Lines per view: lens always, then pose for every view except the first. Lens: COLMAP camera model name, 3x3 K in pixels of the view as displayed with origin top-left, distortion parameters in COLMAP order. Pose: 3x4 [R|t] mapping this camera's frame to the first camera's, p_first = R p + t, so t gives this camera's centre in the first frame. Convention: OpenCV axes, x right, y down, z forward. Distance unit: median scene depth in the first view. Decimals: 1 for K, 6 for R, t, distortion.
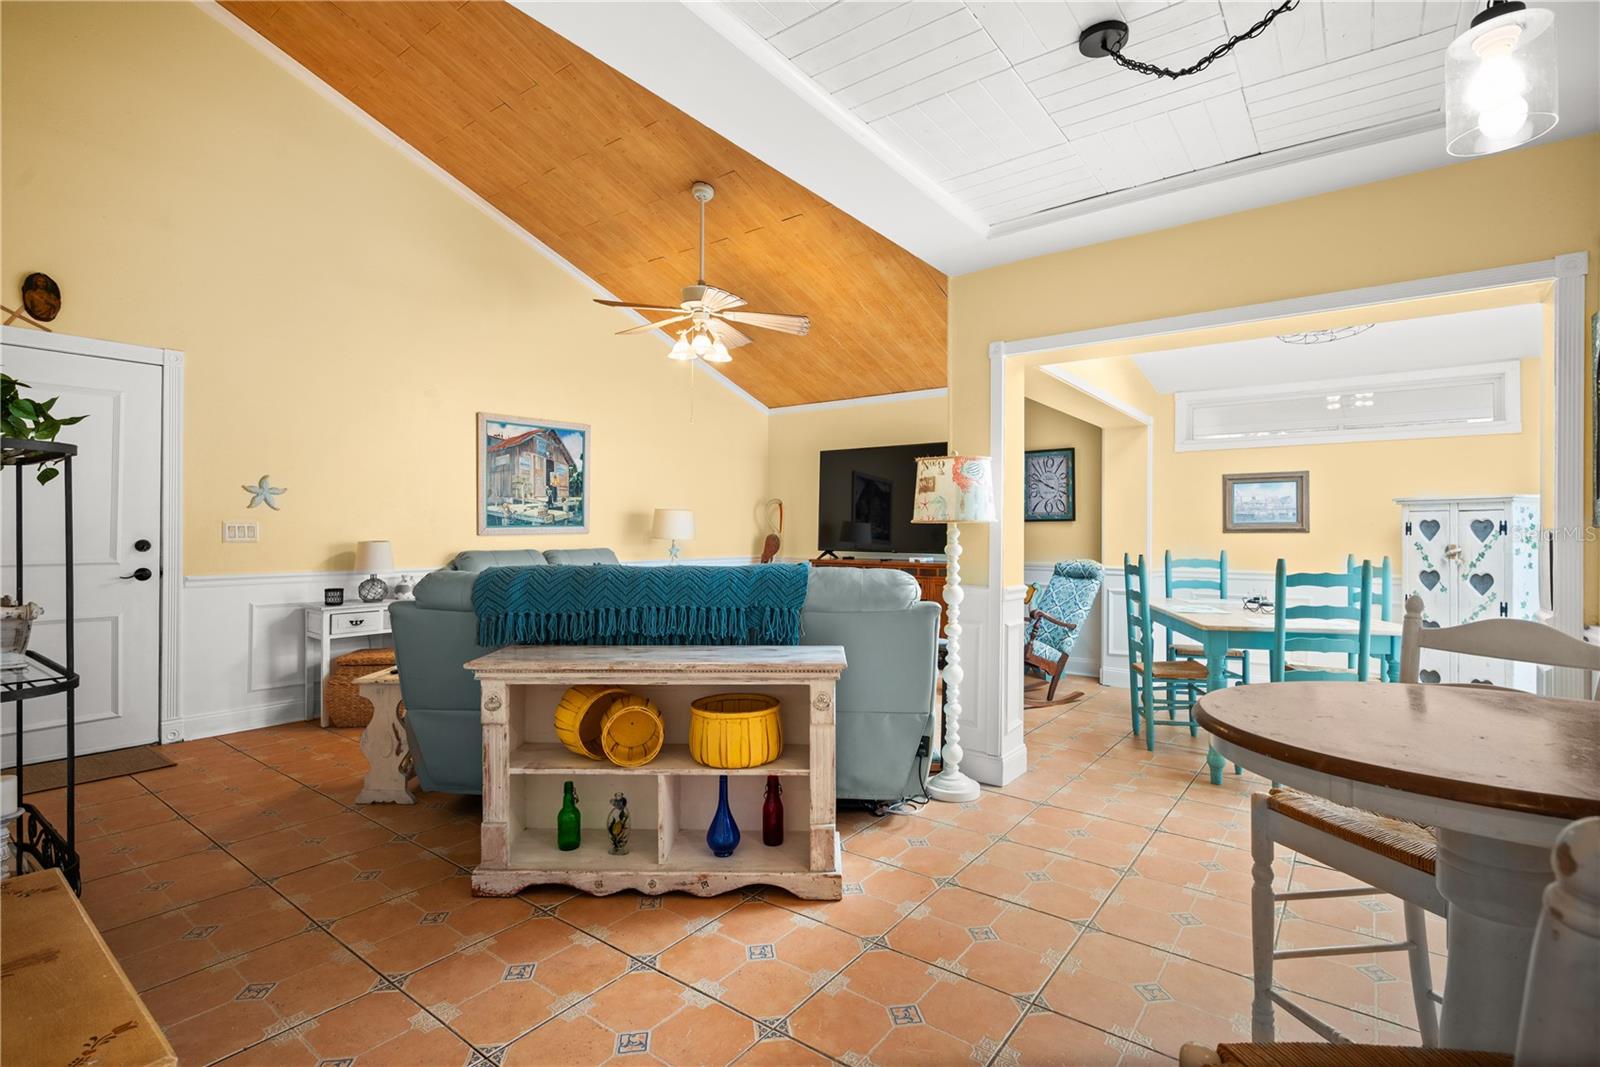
lens RADIAL K [[747.7, 0, 804.5], [0, 747.7, 527.1], [0, 0, 1]] dist [0.001714, -0.000070]
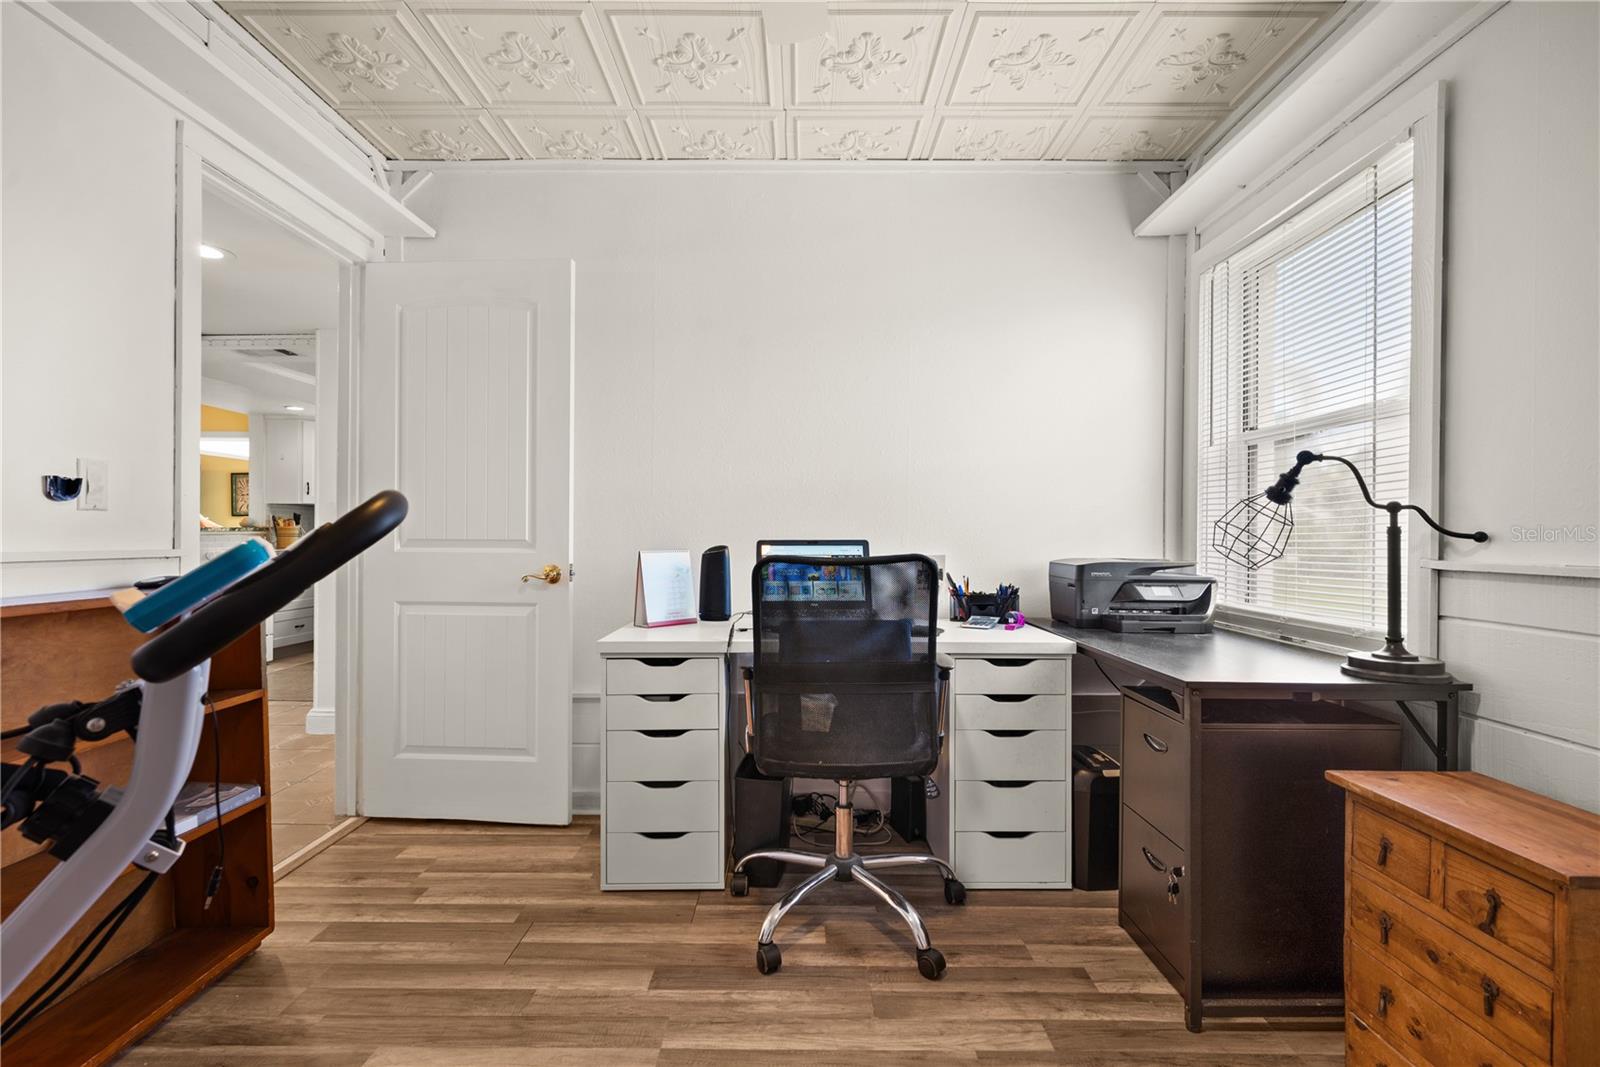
lens RADIAL K [[741.2, 0, 802.6], [0, 741.2, 532.4], [0, 0, 1]] dist [-0.002682, 0.000356]
pose [[0.800825, -0.004447, 0.598881, 0.365379], [-0.000245, 0.999970, 0.007753, 0.017324], [-0.598898, -0.006355, 0.800800, -1.181481]]
